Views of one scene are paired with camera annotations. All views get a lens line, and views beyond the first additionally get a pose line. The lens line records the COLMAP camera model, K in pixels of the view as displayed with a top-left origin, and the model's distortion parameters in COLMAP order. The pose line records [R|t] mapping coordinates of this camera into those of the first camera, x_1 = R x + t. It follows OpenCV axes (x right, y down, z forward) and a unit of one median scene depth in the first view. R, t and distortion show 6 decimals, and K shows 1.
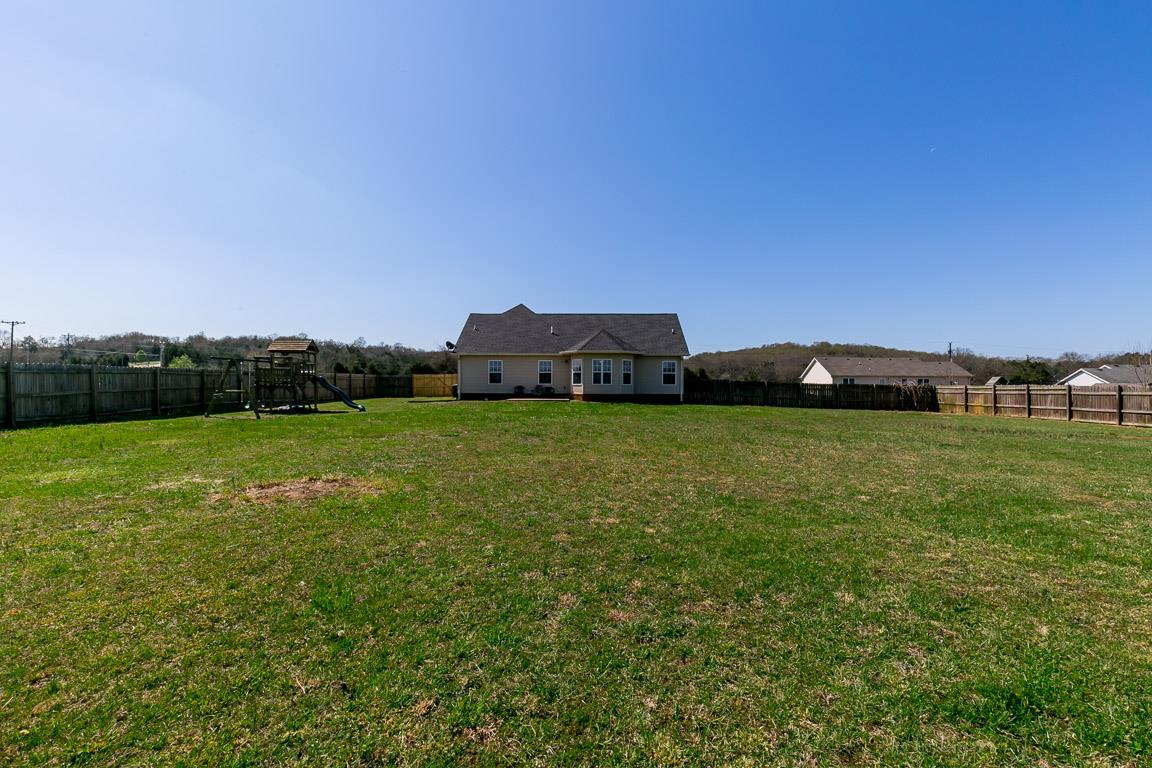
lens RADIAL K [[525.2, 0, 576.0], [0, 525.2, 384.0], [0, 0, 1]] dist [0.014979, -0.000603]
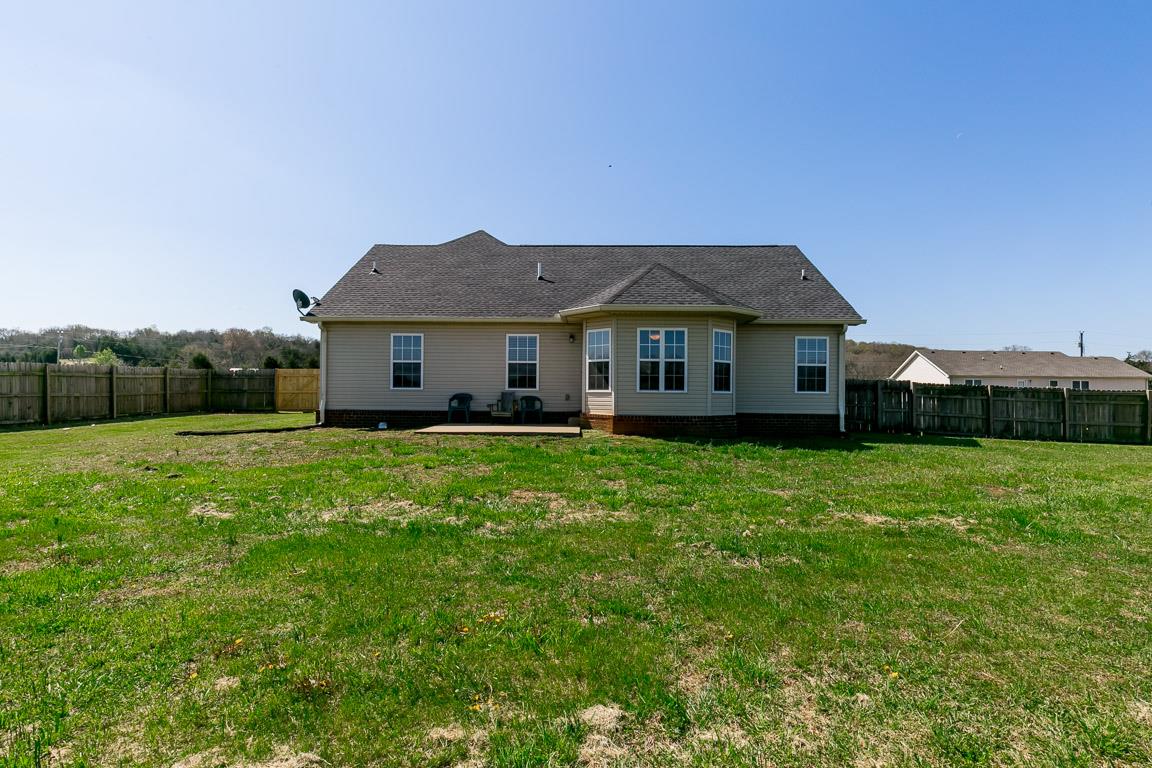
lens RADIAL K [[525.2, 0, 576.0], [0, 525.2, 384.0], [0, 0, 1]] dist [0.014979, -0.000603]
pose [[0.999949, 0.003655, 0.009368, -0.018406], [-0.003640, 0.999992, -0.001584, -0.003991], [-0.009374, 0.001550, 0.999955, 0.561792]]
